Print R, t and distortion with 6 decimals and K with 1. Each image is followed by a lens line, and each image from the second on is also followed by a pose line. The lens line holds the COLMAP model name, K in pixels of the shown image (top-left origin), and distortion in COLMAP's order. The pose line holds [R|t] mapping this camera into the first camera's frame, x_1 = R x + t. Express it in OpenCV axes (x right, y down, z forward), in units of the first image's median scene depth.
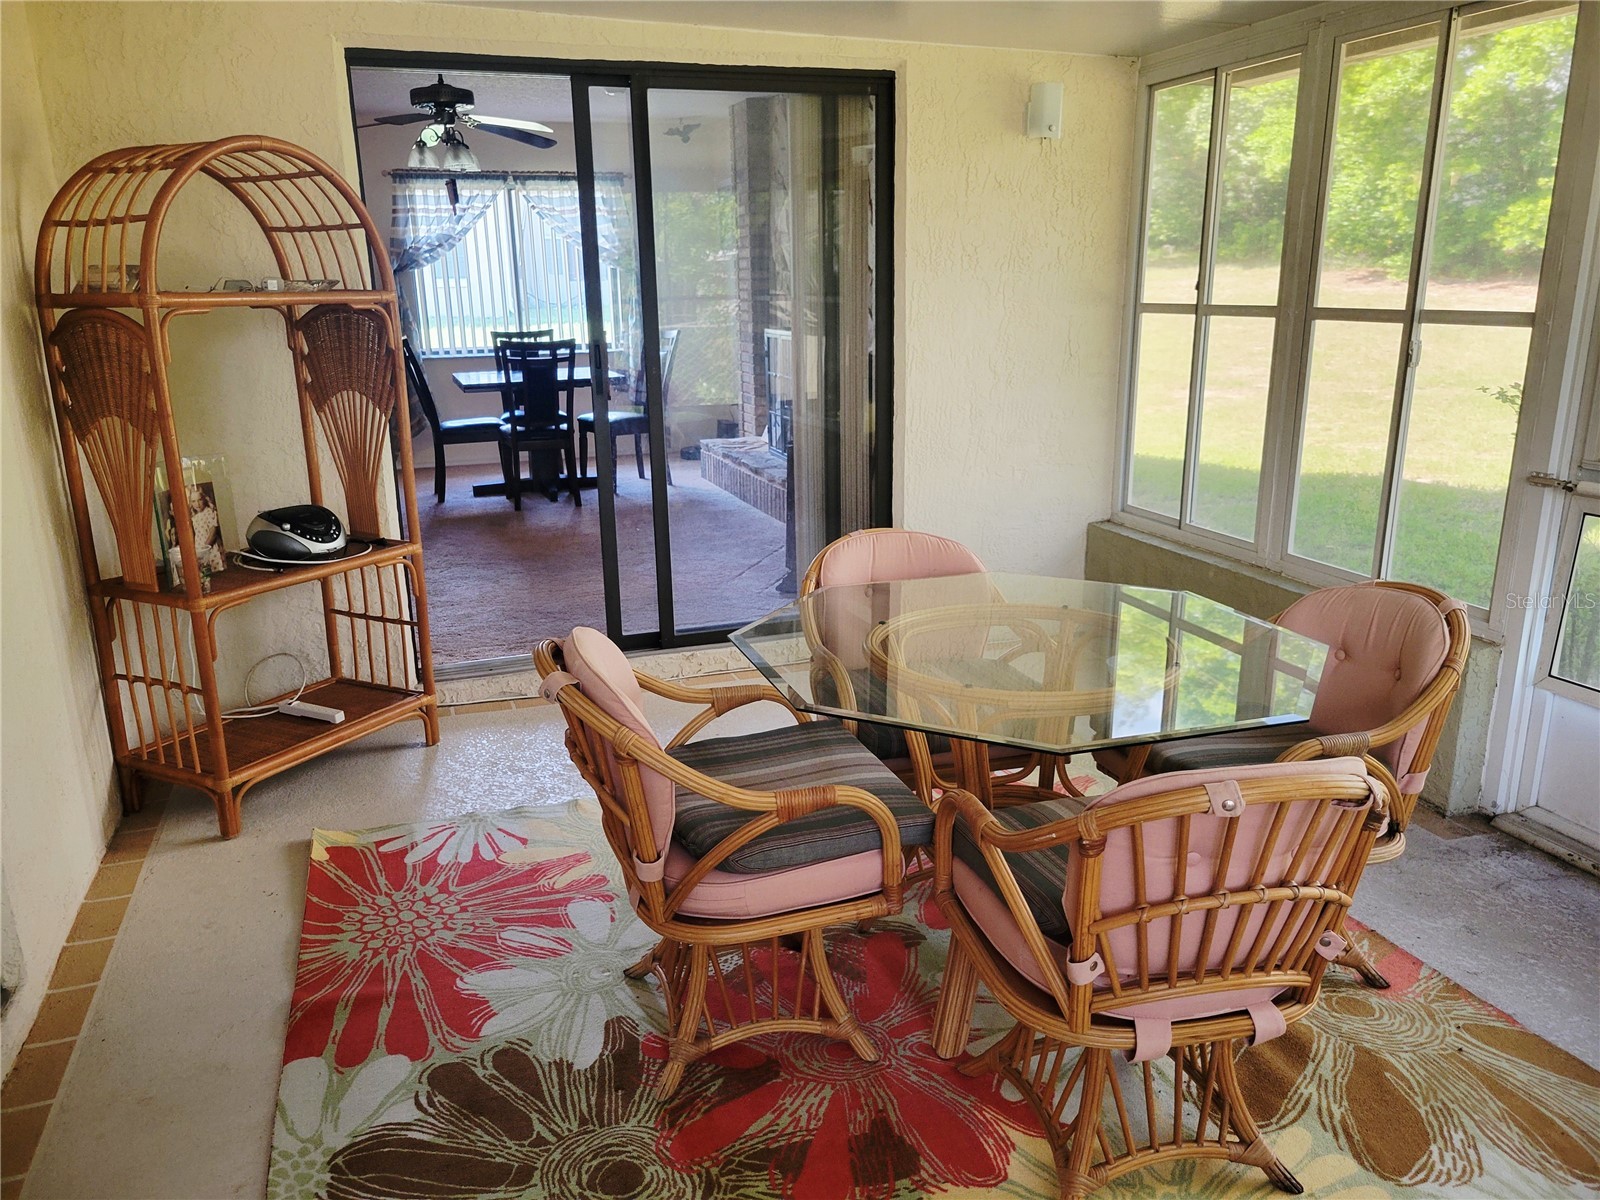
lens RADIAL K [[1206.2, 0, 800.0], [0, 1206.2, 600.0], [0, 0, 1]] dist [0.048810, -0.038145]
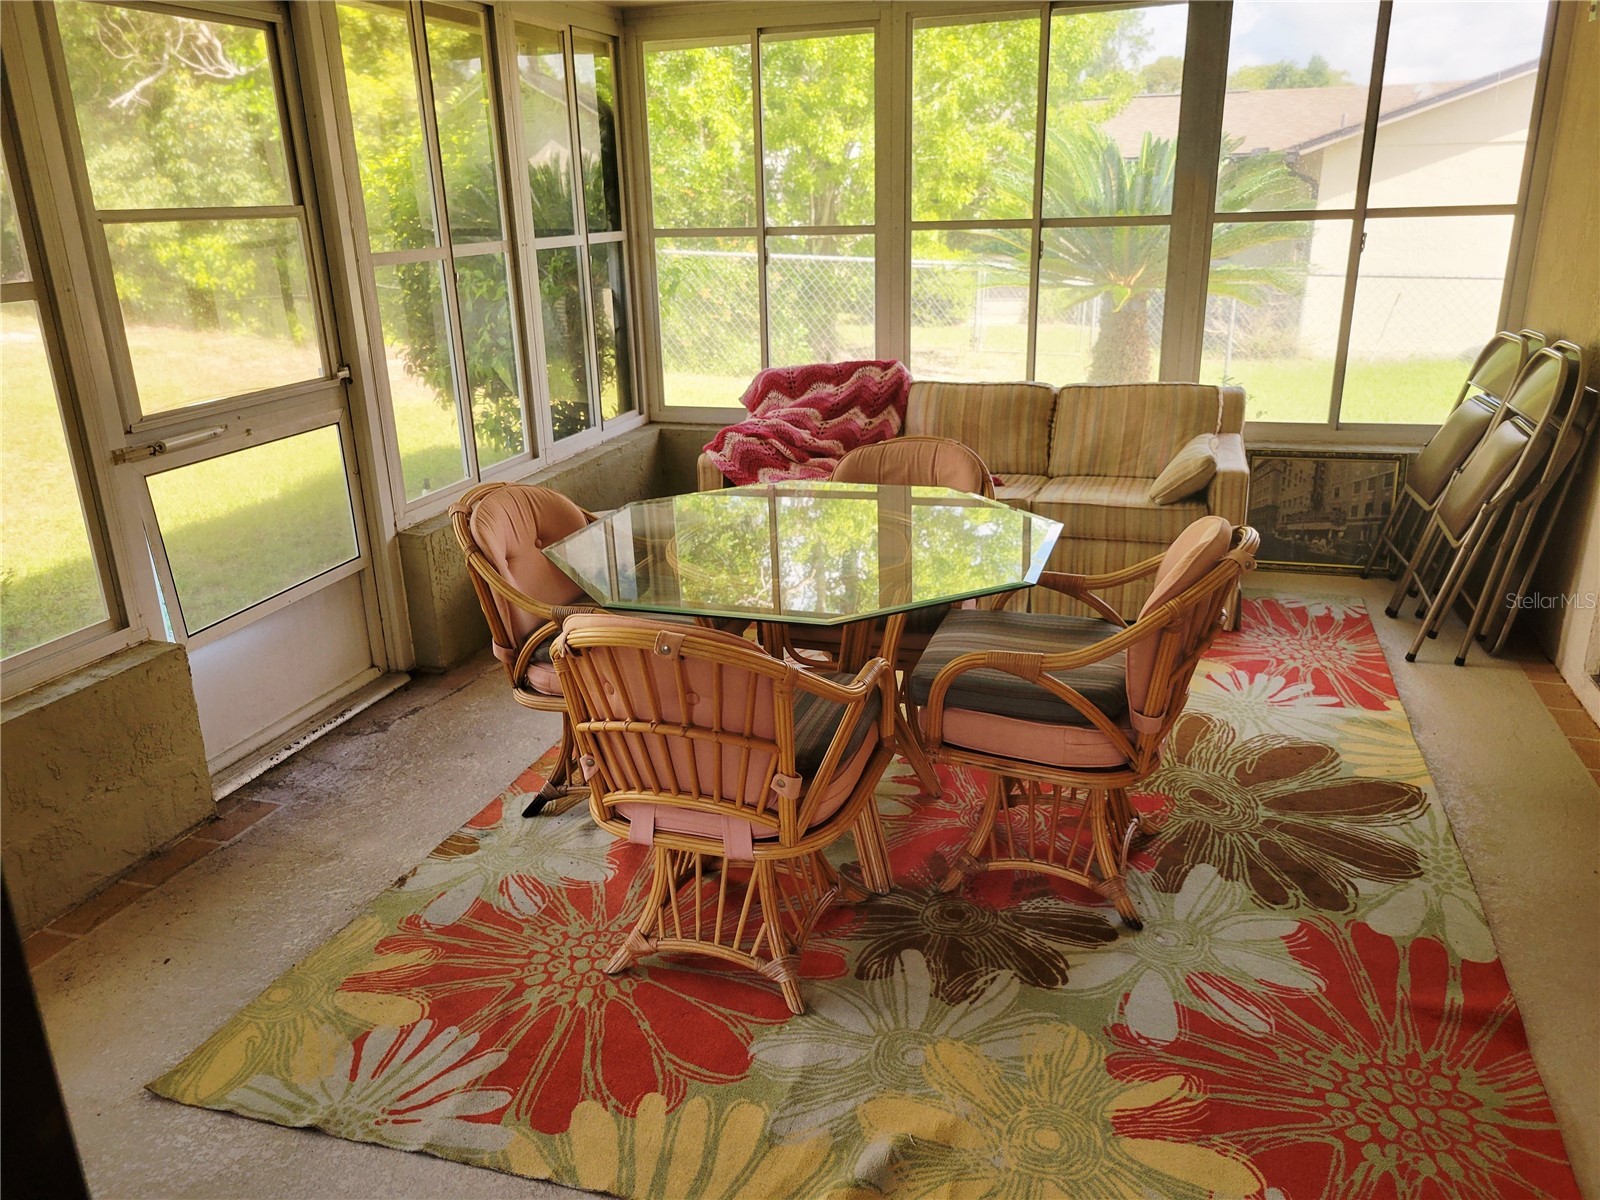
lens RADIAL K [[1206.2, 0, 800.0], [0, 1206.2, 600.0], [0, 0, 1]] dist [0.048810, -0.038145]
pose [[-0.802560, -0.157171, 0.575495, -0.487880], [0.190805, 0.846373, 0.497238, -0.494420], [-0.565235, 0.508871, -0.649276, 1.820374]]
